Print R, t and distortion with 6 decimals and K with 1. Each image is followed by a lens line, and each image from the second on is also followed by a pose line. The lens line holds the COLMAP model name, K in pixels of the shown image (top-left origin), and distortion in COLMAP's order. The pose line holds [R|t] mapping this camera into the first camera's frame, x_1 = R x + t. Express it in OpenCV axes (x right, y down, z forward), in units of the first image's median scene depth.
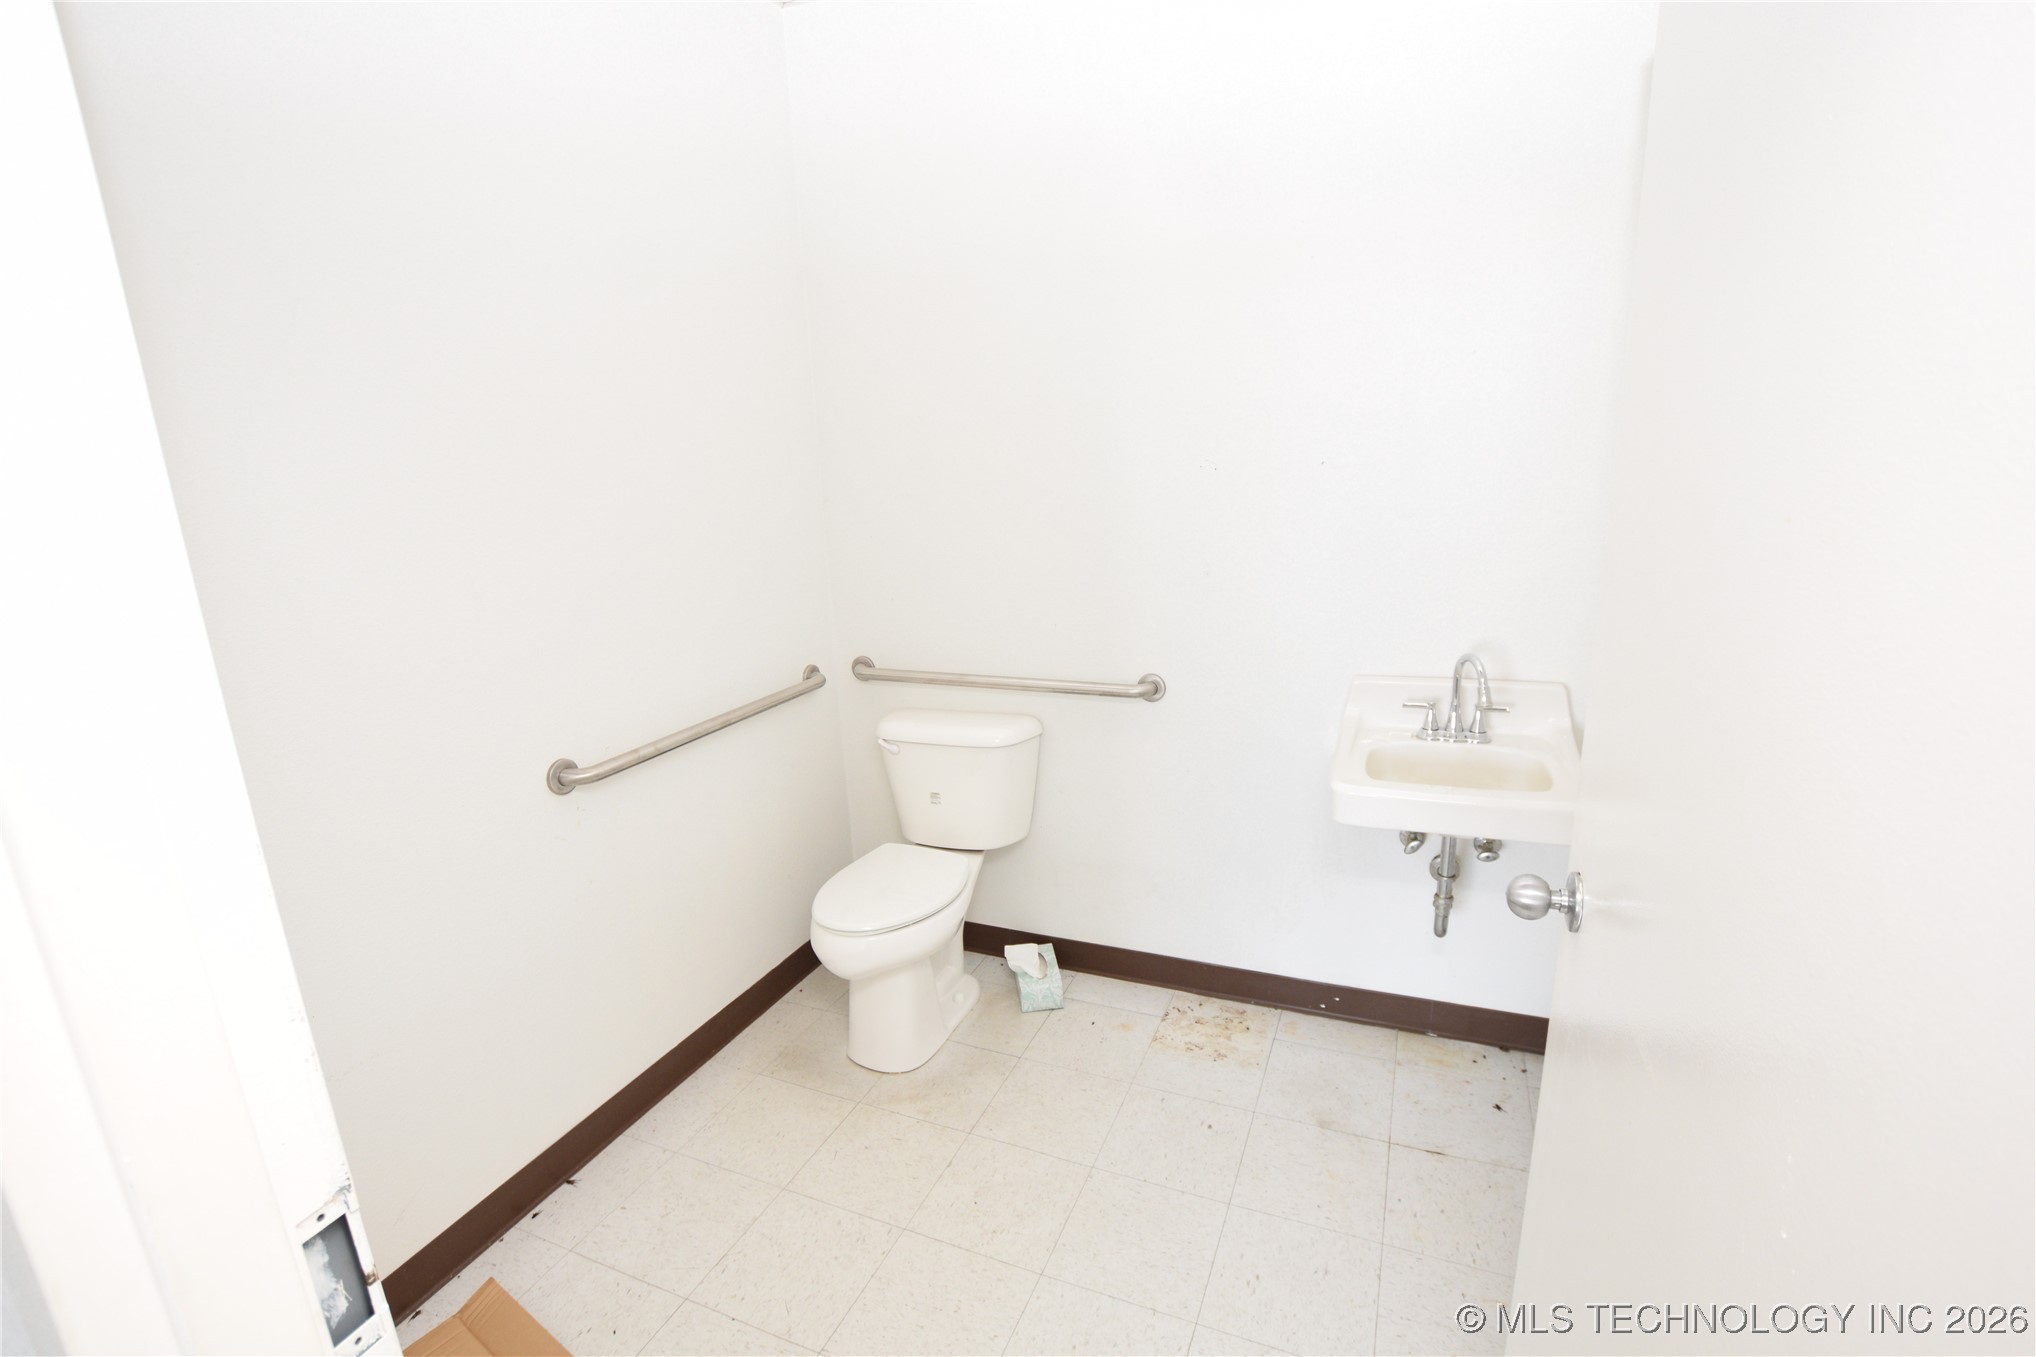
lens RADIAL K [[943.7, 0, 1023.0], [0, 943.7, 676.0], [0, 0, 1]] dist [-0.029055, 0.003722]
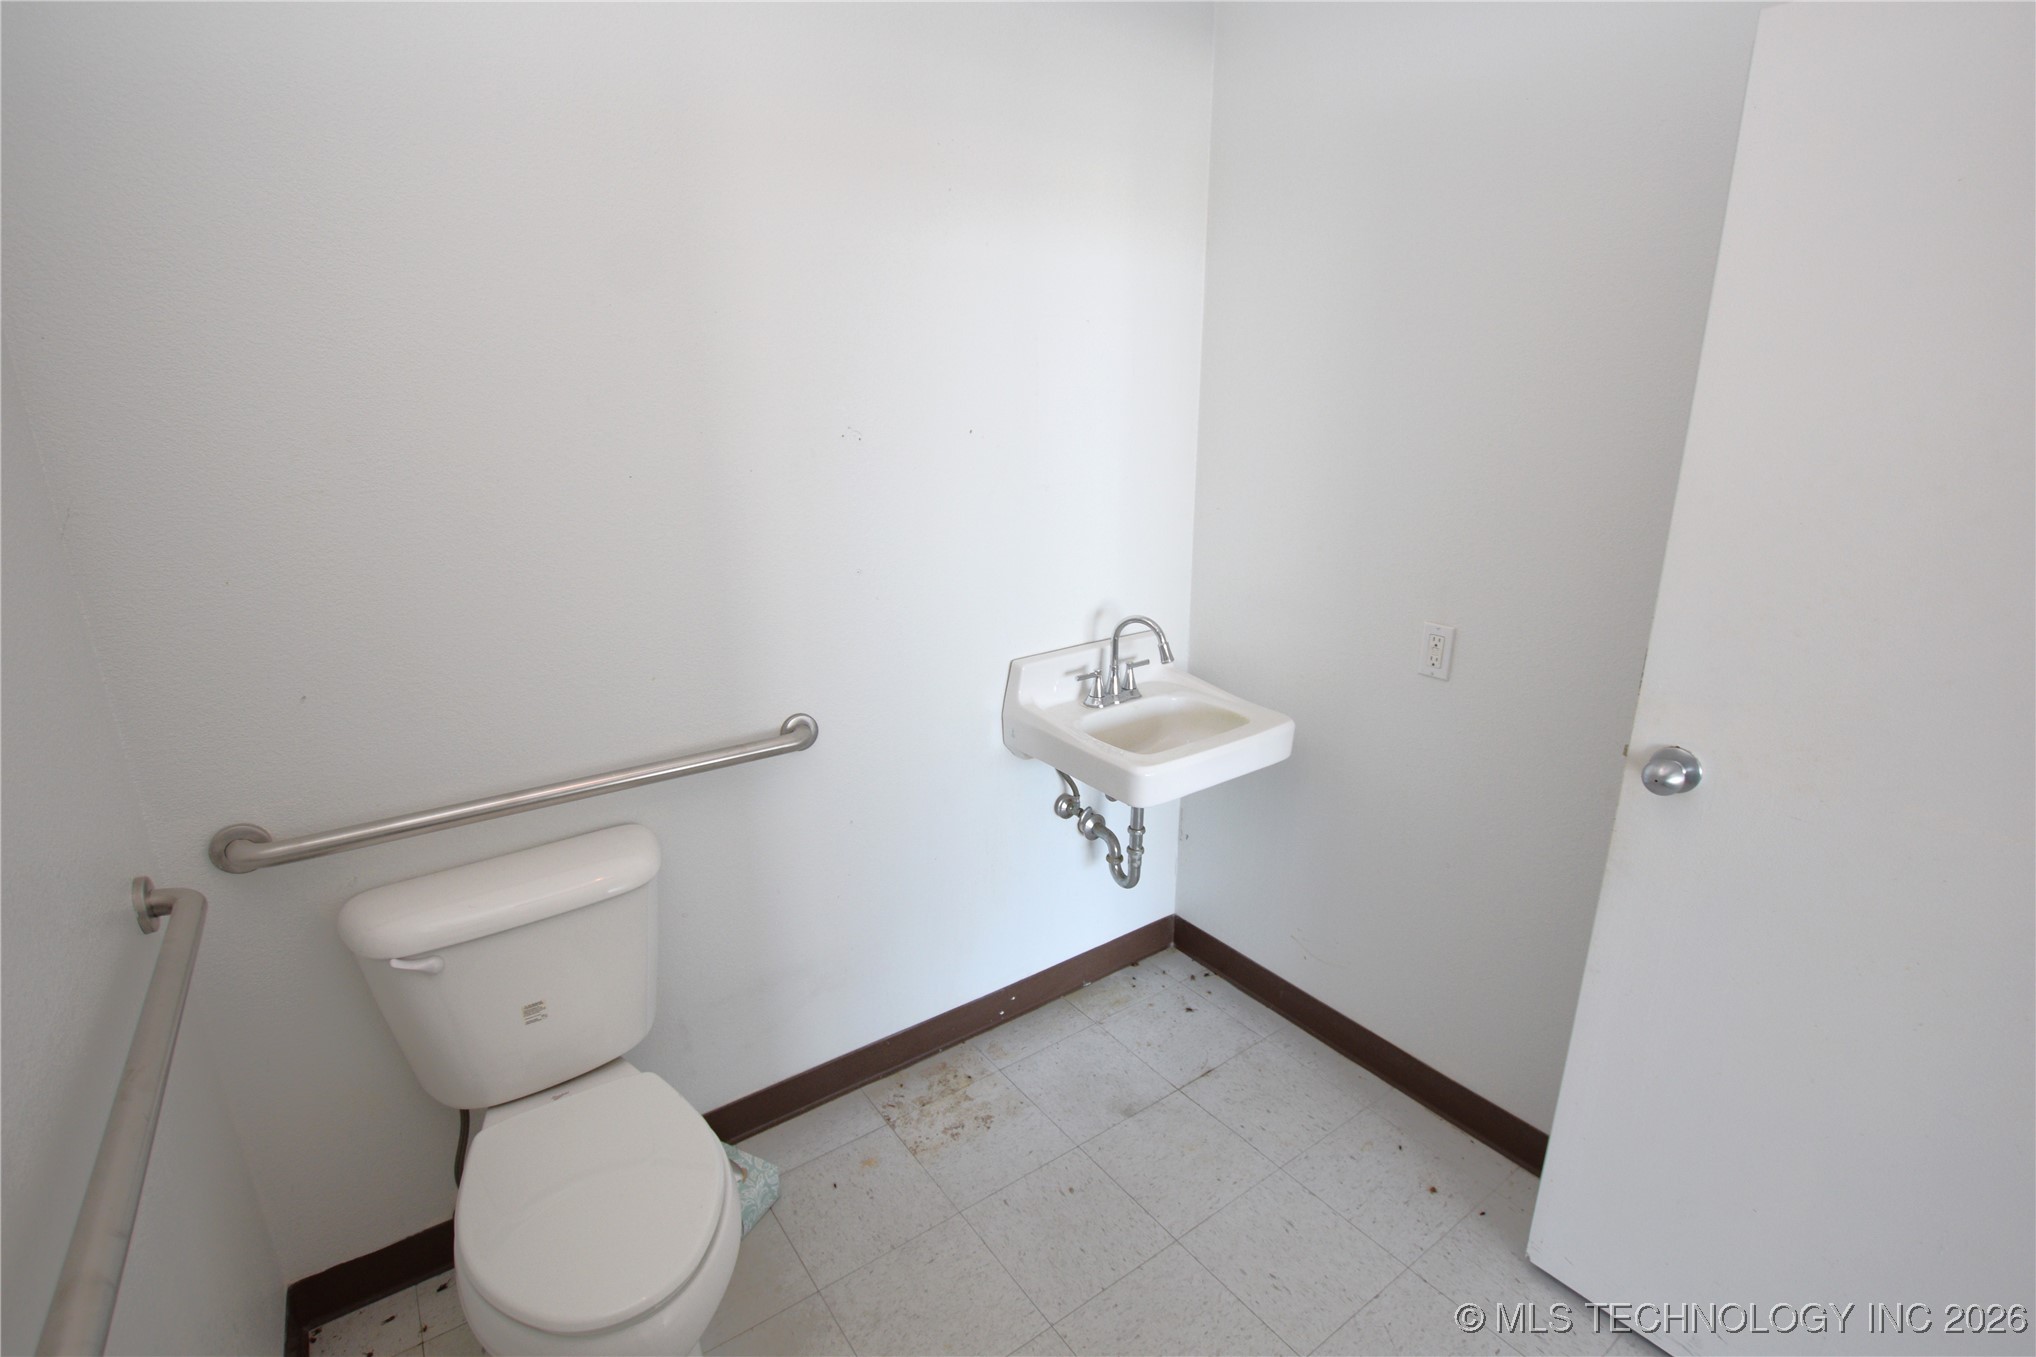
lens RADIAL K [[943.7, 0, 1021.8], [0, 943.7, 675.4], [0, 0, 1]] dist [-0.029055, 0.003722]
pose [[0.539230, -0.208731, 0.815881, -0.462093], [0.206186, 0.972035, 0.112409, -0.099699], [-0.816528, 0.107609, 0.567187, 0.514592]]
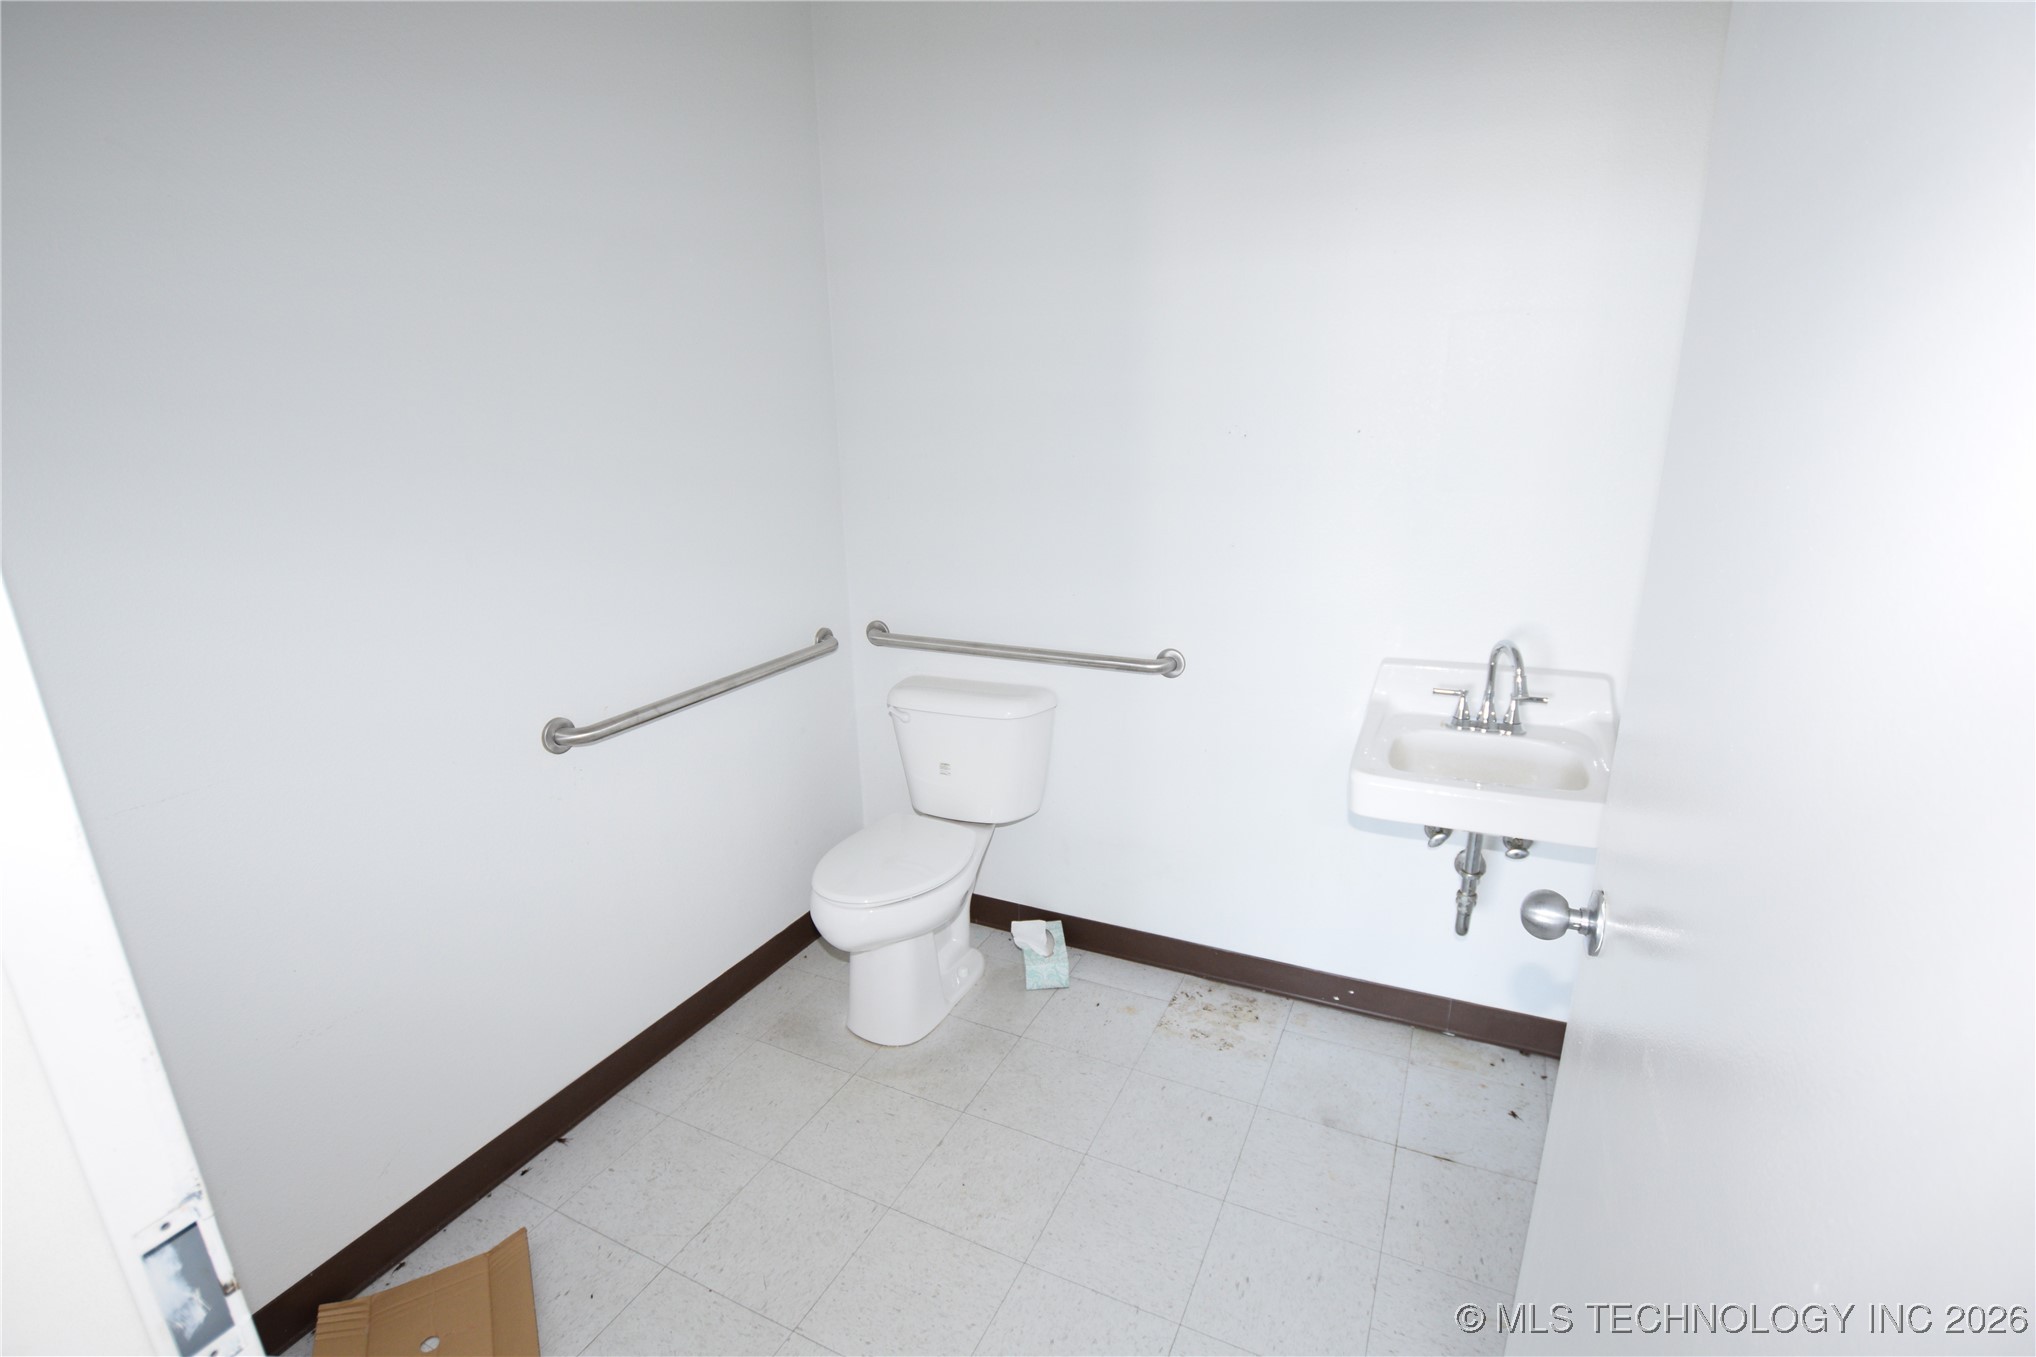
lens RADIAL K [[943.7, 0, 1024.1], [0, 943.7, 677.8], [0, 0, 1]] dist [-0.029055, 0.003722]
pose [[0.998563, 0.033868, -0.041543, 0.033686], [-0.032266, 0.998732, 0.038634, -0.006870], [0.042799, -0.037238, 0.998389, 0.041459]]
